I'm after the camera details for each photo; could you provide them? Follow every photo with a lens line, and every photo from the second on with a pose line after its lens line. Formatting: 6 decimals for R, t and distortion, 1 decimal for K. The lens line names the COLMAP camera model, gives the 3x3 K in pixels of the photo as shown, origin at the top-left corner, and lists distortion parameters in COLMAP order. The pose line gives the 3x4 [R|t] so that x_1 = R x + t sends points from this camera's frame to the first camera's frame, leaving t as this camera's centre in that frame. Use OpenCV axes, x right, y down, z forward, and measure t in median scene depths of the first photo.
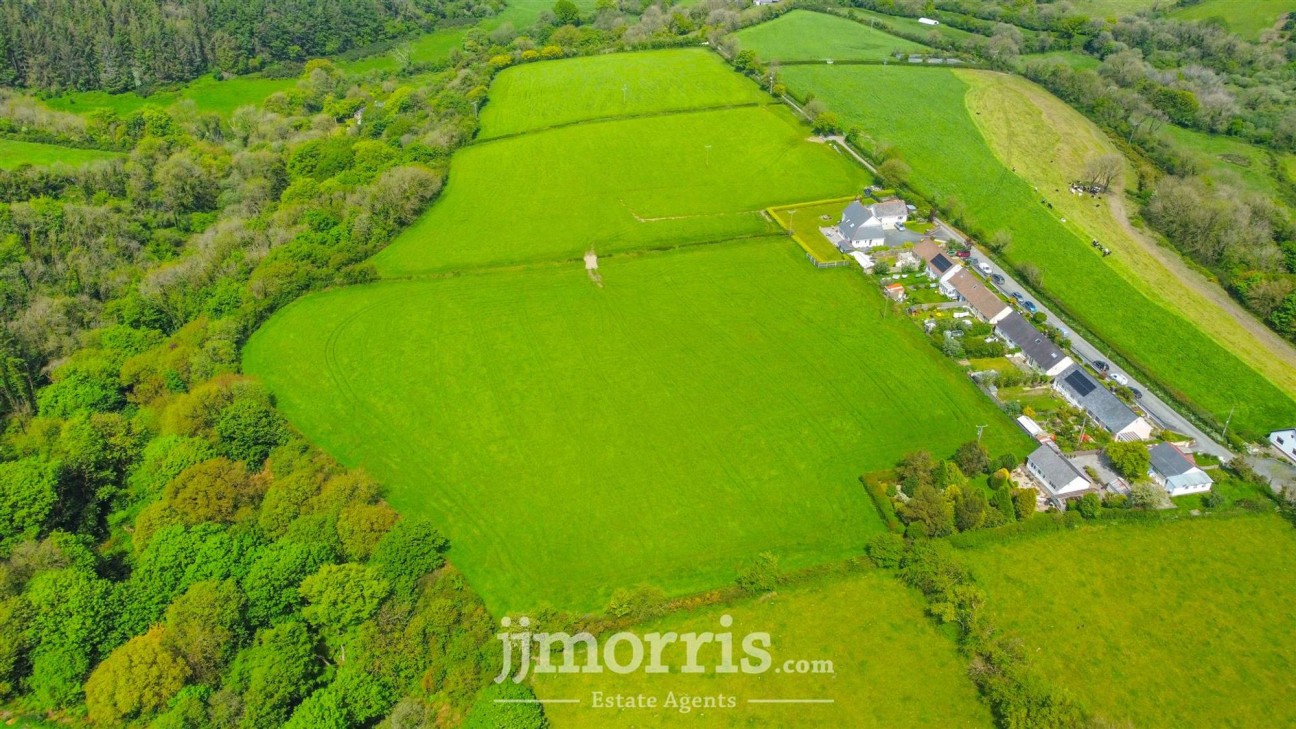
lens RADIAL K [[980.2, 0, 648.0], [0, 980.2, 364.5], [0, 0, 1]] dist [0.002361, -0.006926]
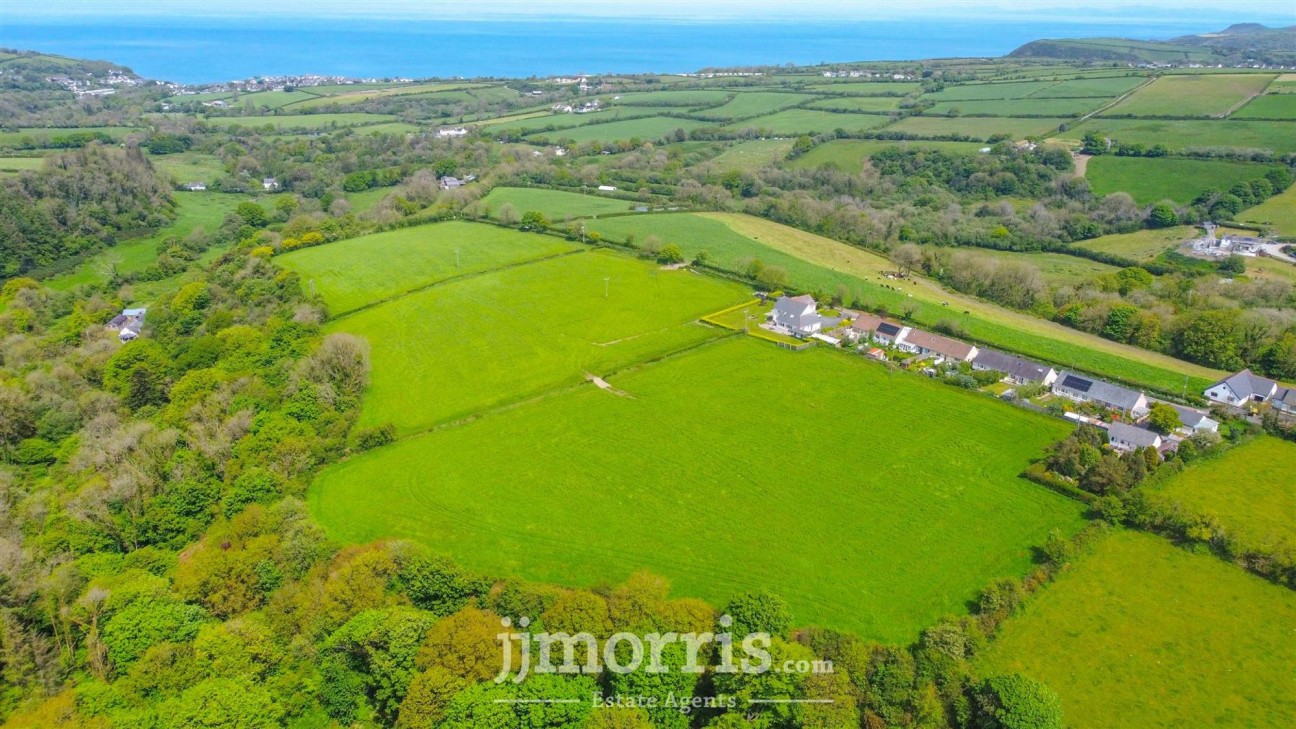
lens RADIAL K [[980.2, 0, 648.0], [0, 980.2, 364.5], [0, 0, 1]] dist [0.002361, -0.006926]
pose [[0.895686, -0.159774, 0.414993, -0.325527], [0.237526, 0.960838, -0.142730, 0.025843], [-0.375937, 0.226413, 0.898559, 0.049097]]
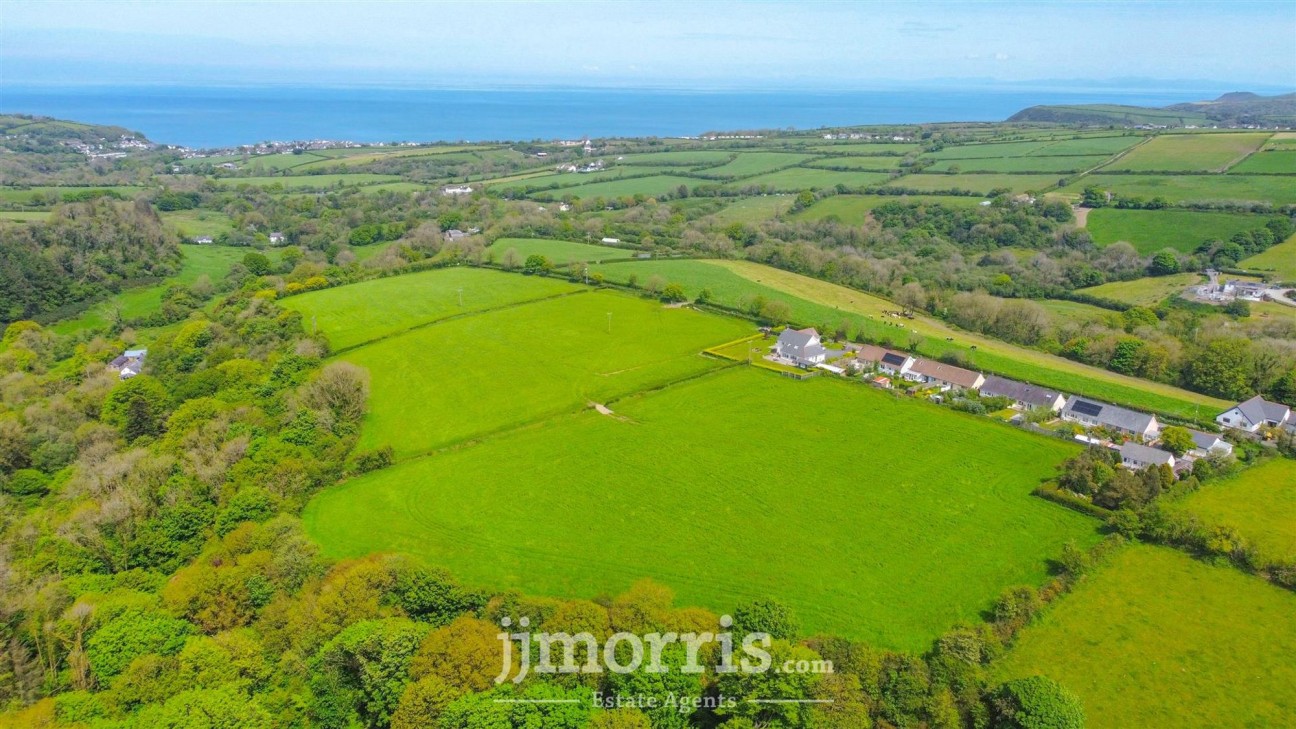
lens RADIAL K [[980.2, 0, 648.0], [0, 980.2, 364.5], [0, 0, 1]] dist [0.002361, -0.006926]
pose [[0.897096, -0.131872, 0.421698, -0.326104], [0.236647, 0.949389, -0.206539, 0.052849], [-0.373118, 0.285079, 0.882900, 0.064269]]
